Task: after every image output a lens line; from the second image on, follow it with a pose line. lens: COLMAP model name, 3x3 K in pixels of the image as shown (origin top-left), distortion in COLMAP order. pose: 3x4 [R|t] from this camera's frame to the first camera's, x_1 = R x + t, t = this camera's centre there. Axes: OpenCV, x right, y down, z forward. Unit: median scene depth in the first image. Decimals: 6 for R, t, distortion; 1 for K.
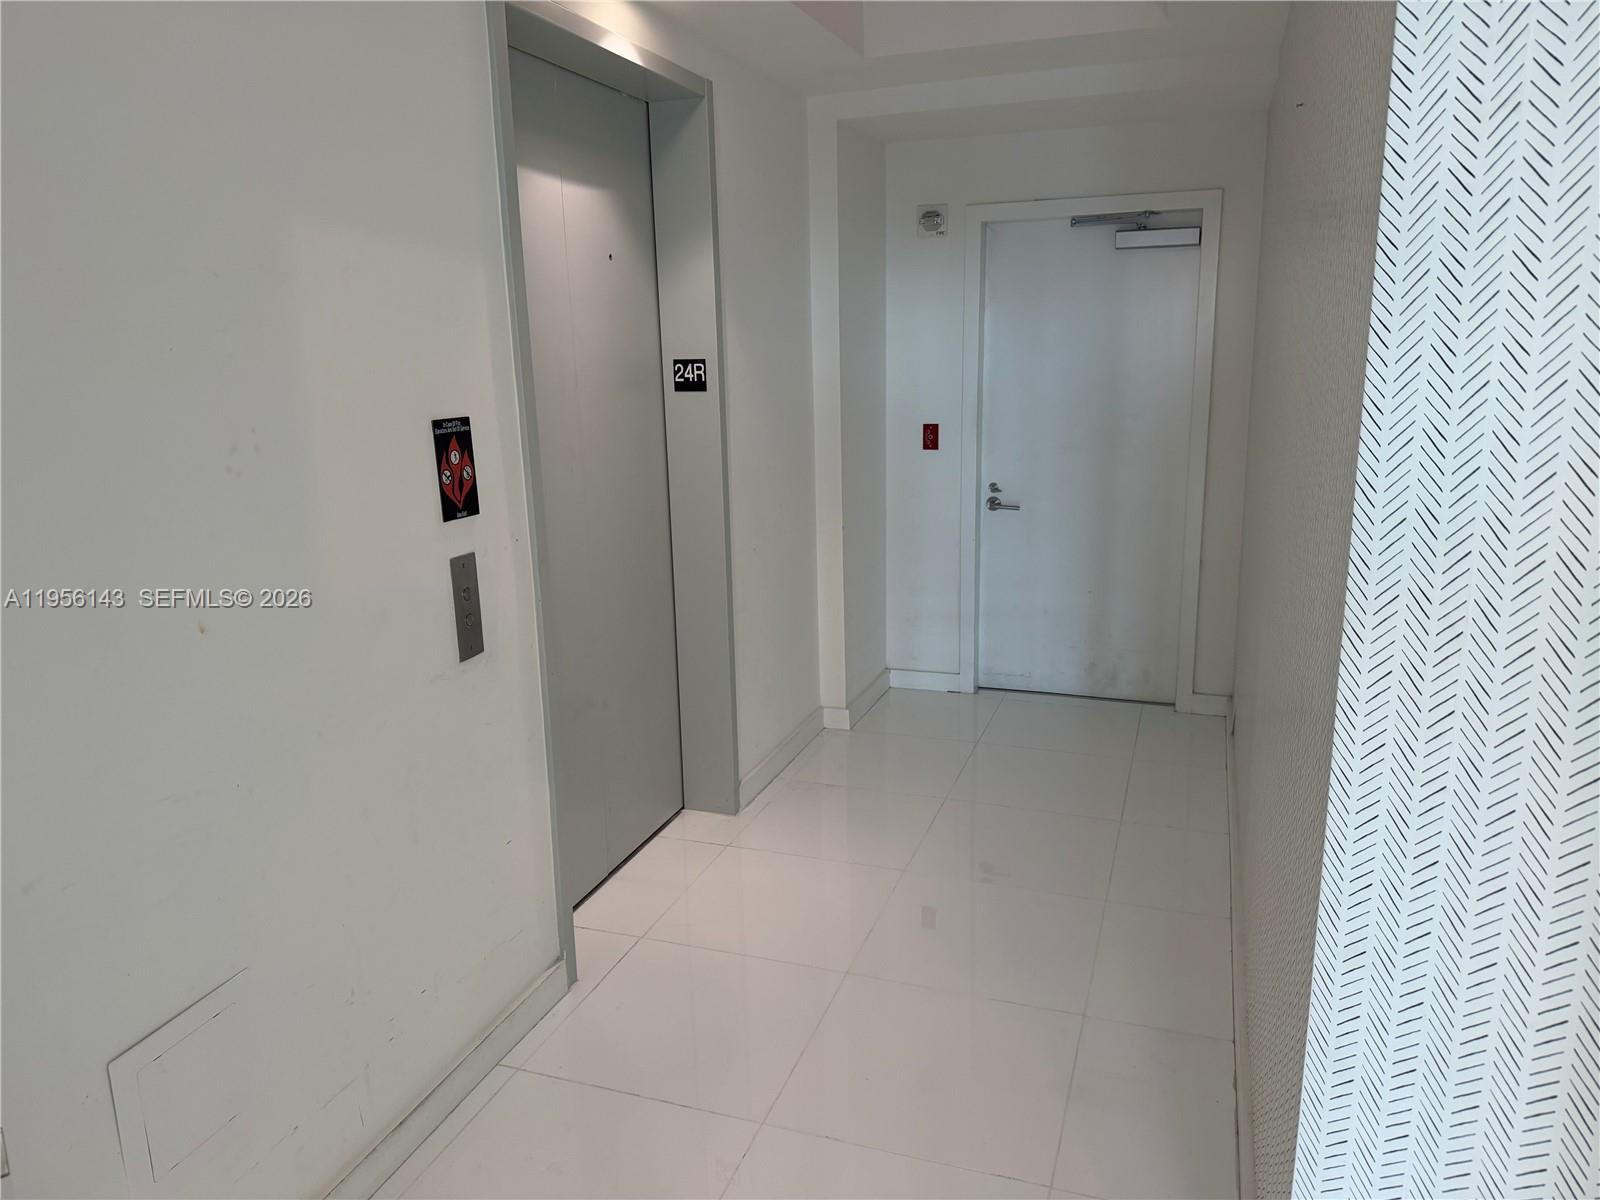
lens RADIAL K [[1119.0, 0, 811.9], [0, 1119.0, 603.0], [0, 0, 1]] dist [0.077047, -0.092718]
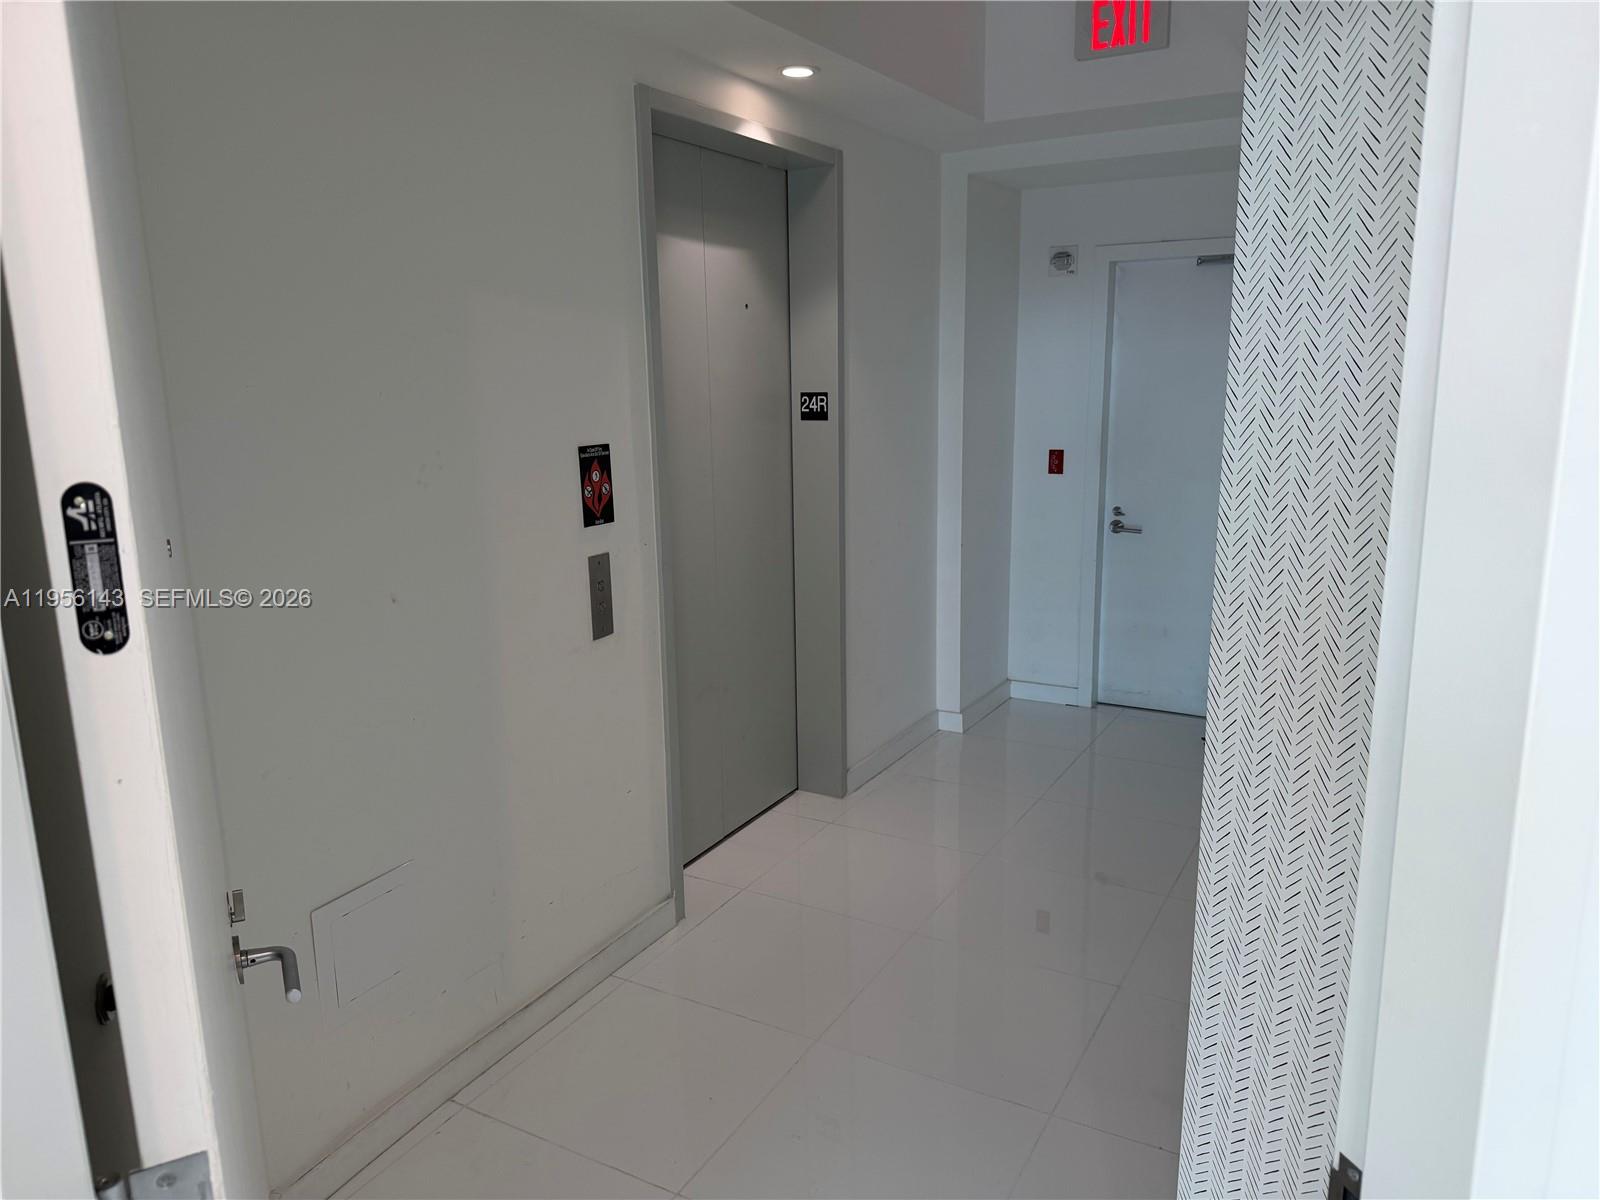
lens RADIAL K [[1119.0, 0, 800.4], [0, 1119.0, 601.7], [0, 0, 1]] dist [0.077047, -0.092718]
pose [[0.983729, 0.040785, -0.174969, 0.086061], [-0.043640, 0.998969, -0.012499, 0.010364], [0.174279, 0.019931, 0.984495, -0.120988]]
